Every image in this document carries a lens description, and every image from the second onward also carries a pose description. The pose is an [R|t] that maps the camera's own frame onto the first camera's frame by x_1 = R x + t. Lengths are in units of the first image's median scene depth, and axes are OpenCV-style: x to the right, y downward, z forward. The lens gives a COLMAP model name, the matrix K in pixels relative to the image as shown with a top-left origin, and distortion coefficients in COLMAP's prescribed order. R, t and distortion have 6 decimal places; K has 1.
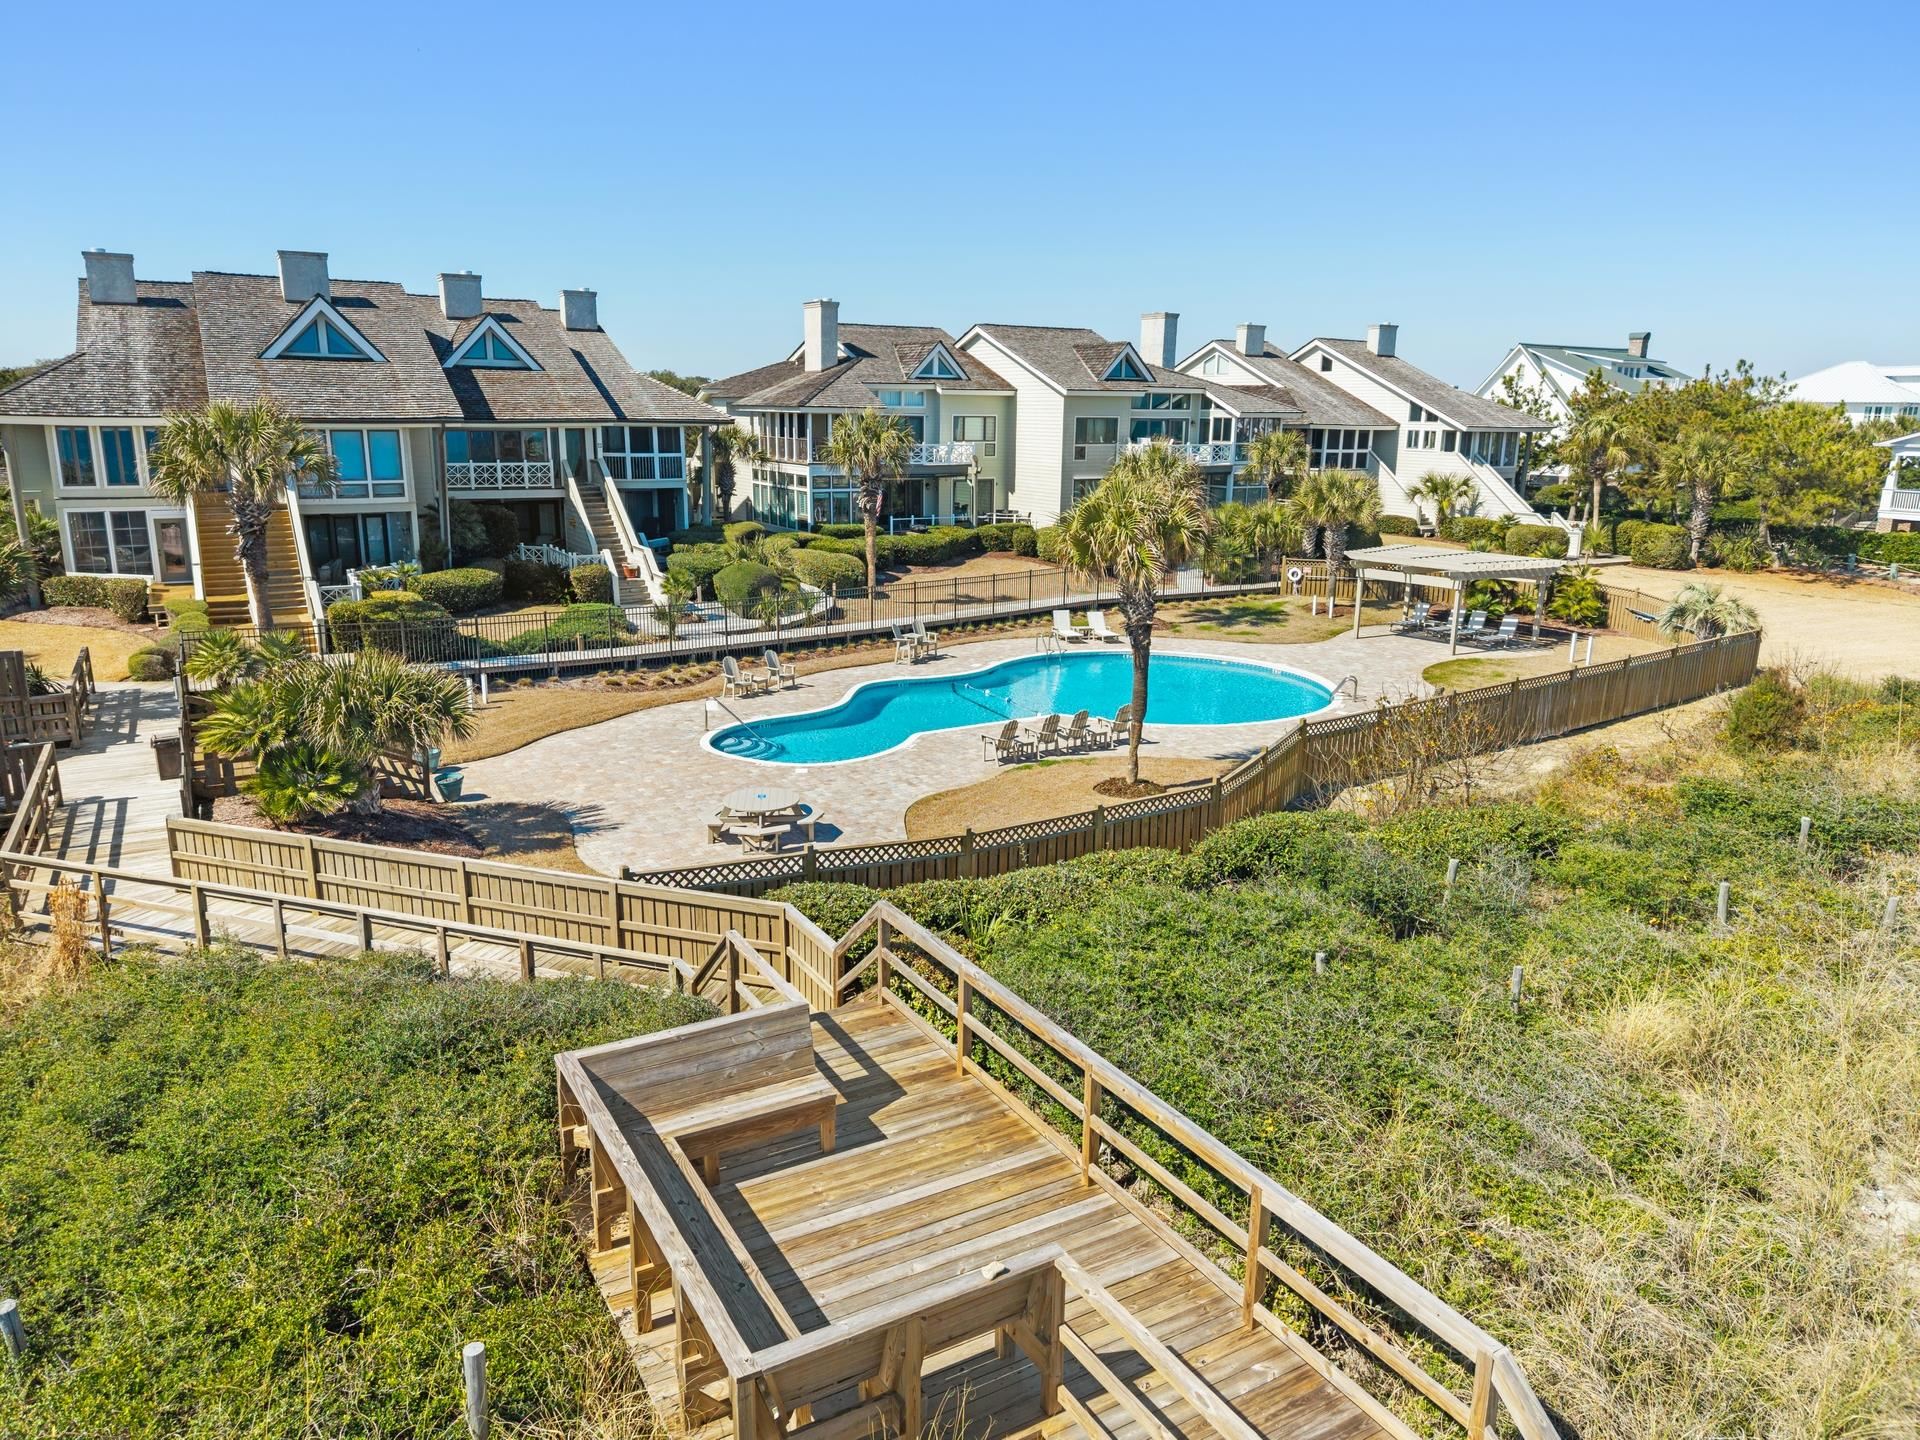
lens RADIAL K [[1293.4, 0, 966.8], [0, 1293.4, 717.2], [0, 0, 1]] dist [0.026893, -0.029732]
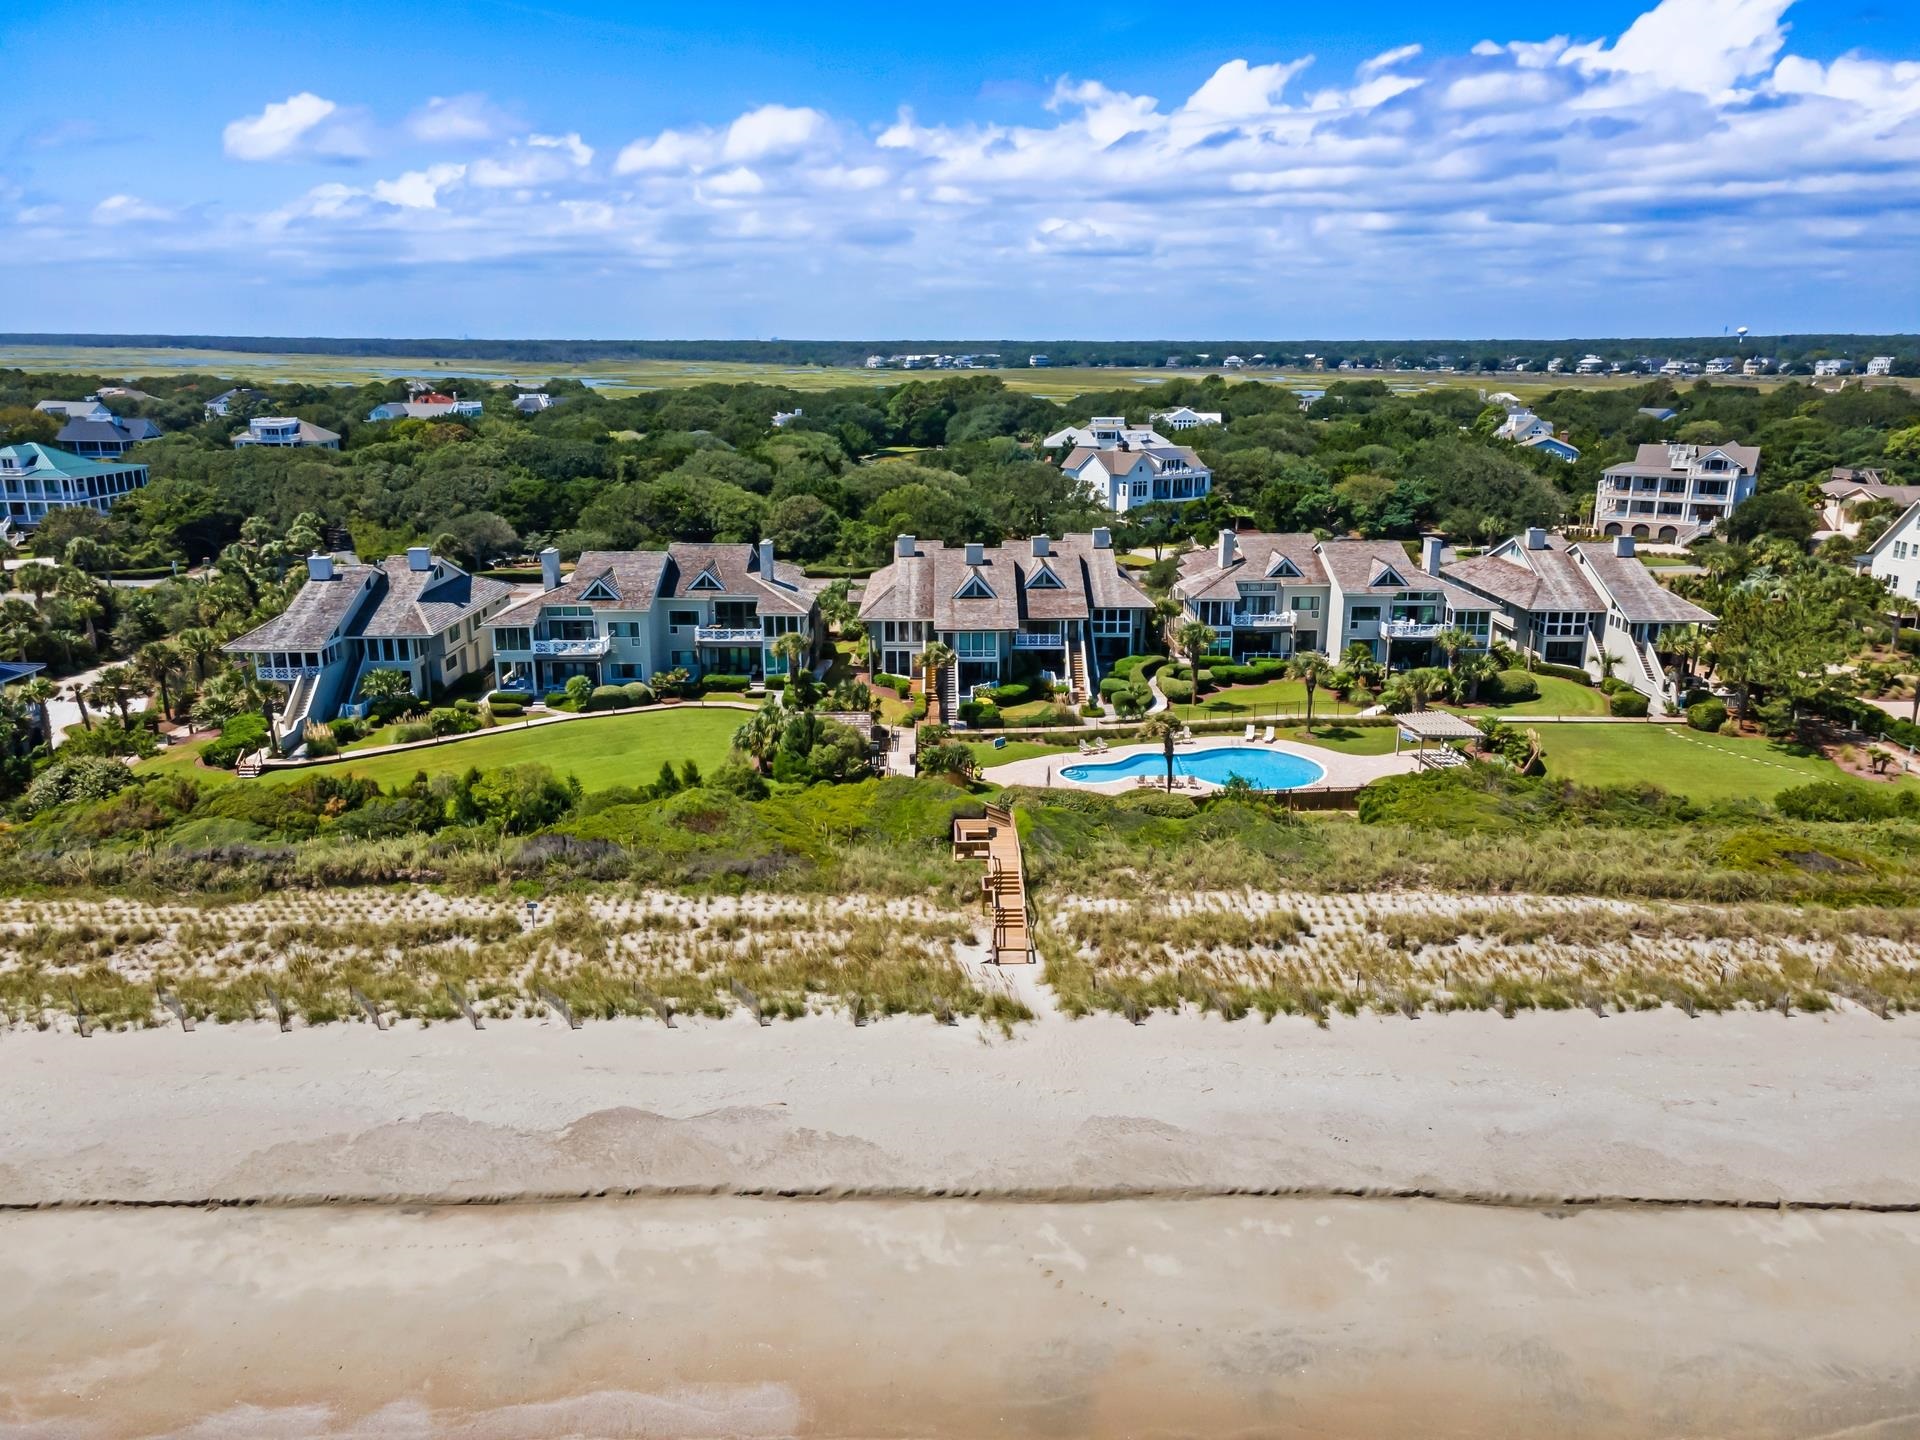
lens RADIAL K [[1409.8, 0, 965.4], [0, 1409.8, 716.5], [0, 0, 1]] dist [0.025101, 0.036724]
pose [[0.873440, 0.114181, -0.473355, 0.569901], [-0.105364, 0.993406, 0.045207, -0.113313], [0.475395, 0.010389, 0.879711, -0.994398]]
